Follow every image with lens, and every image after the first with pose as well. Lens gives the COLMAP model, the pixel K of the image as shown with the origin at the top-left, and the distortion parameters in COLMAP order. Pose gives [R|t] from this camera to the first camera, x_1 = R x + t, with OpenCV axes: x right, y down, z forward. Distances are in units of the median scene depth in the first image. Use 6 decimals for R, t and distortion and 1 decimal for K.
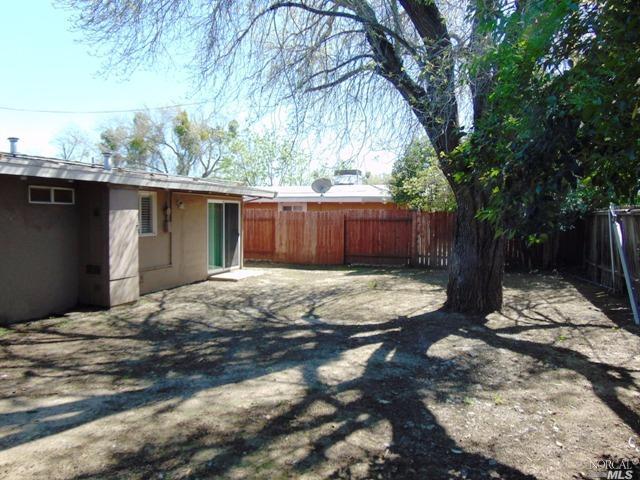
lens RADIAL K [[472.9, 0, 317.6], [0, 472.9, 236.7], [0, 0, 1]] dist [-0.036923, 0.059009]
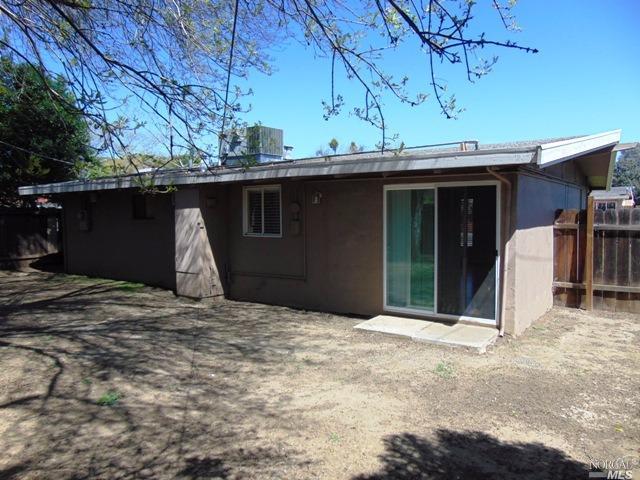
lens RADIAL K [[472.9, 0, 323.1], [0, 472.9, 235.4], [0, 0, 1]] dist [-0.036923, 0.059009]
pose [[-0.274934, 0.045393, -0.960391, 0.583778], [-0.037169, 0.997636, 0.057794, -0.077036], [0.960744, 0.051586, -0.272597, 1.764489]]
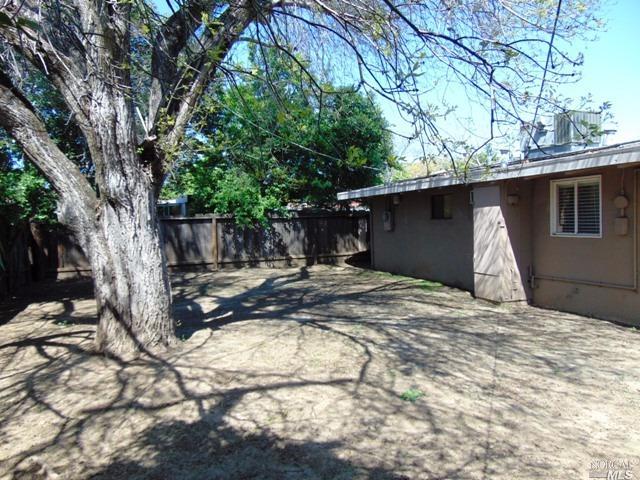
lens RADIAL K [[472.9, 0, 319.7], [0, 472.9, 239.1], [0, 0, 1]] dist [-0.036923, 0.059009]
pose [[-0.776241, 0.045269, -0.628809, 0.560784], [-0.002947, 0.997147, 0.075424, -0.070873], [0.630429, 0.060401, -0.773893, 1.736951]]
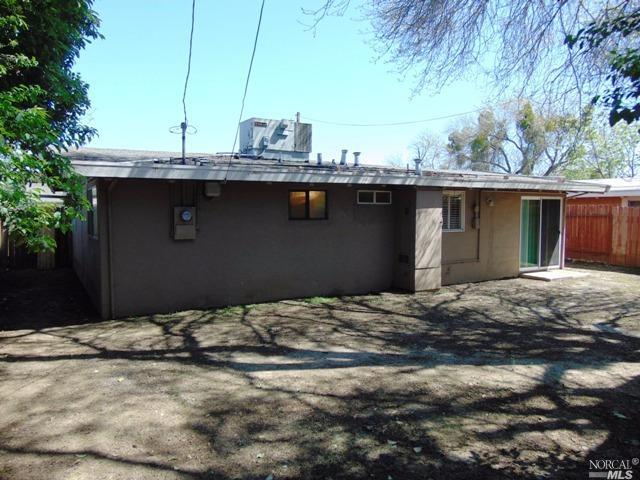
lens RADIAL K [[472.9, 0, 318.2], [0, 472.9, 238.0], [0, 0, 1]] dist [-0.036923, 0.059009]
pose [[0.756406, 0.031696, -0.653334, 0.151060], [-0.024140, 0.999498, 0.020542, -0.002115], [0.653657, 0.000233, 0.756791, -0.047908]]
